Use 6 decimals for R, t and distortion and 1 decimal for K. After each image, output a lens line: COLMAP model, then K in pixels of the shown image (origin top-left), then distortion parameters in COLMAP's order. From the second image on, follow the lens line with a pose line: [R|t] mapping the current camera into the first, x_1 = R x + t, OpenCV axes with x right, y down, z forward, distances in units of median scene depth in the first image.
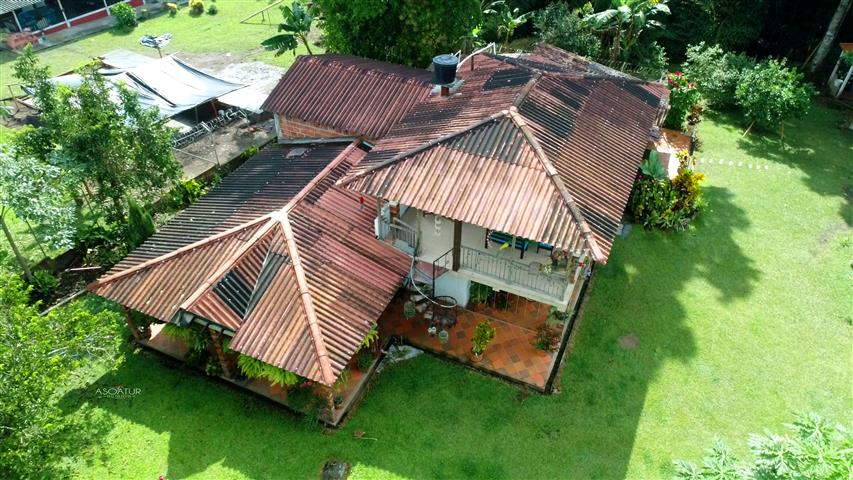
lens RADIAL K [[589.9, 0, 426.5], [0, 589.9, 240.0], [0, 0, 1]] dist [0.013307, 0.001513]
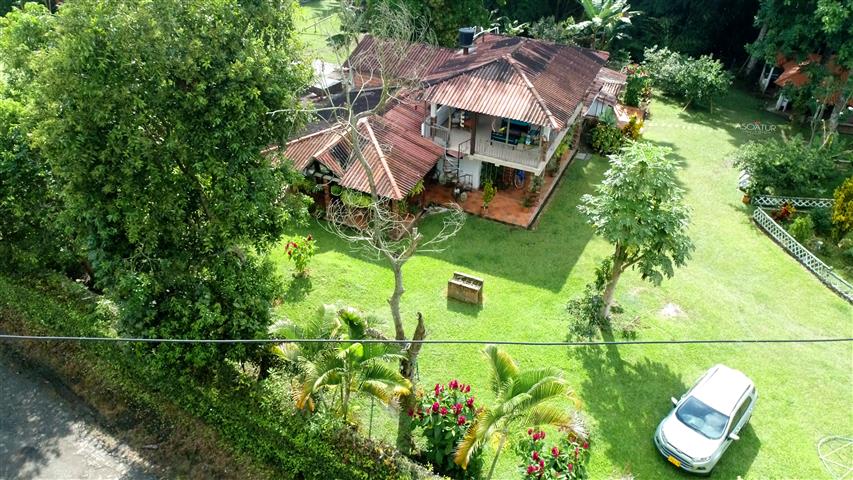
lens RADIAL K [[589.9, 0, 426.5], [0, 589.9, 240.0], [0, 0, 1]] dist [0.013307, 0.001513]
pose [[0.999836, 0.016533, -0.007431, -0.056204], [-0.016992, 0.997631, -0.066666, 0.374618], [0.006312, 0.066782, 0.997748, -0.560423]]
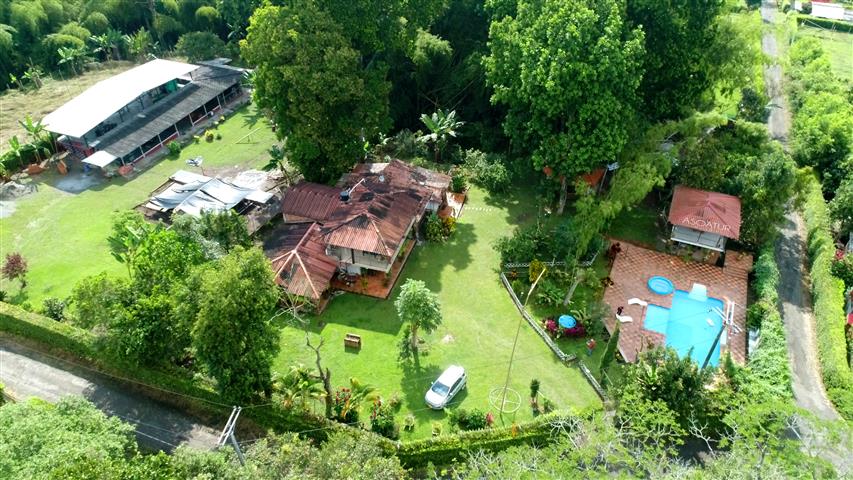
lens RADIAL K [[589.9, 0, 426.5], [0, 589.9, 240.0], [0, 0, 1]] dist [0.013307, 0.001513]
pose [[0.990755, -0.093059, 0.098709, 0.128520], [0.094749, 0.995422, -0.012556, 0.002186], [-0.097089, 0.021793, 0.995037, -2.031789]]
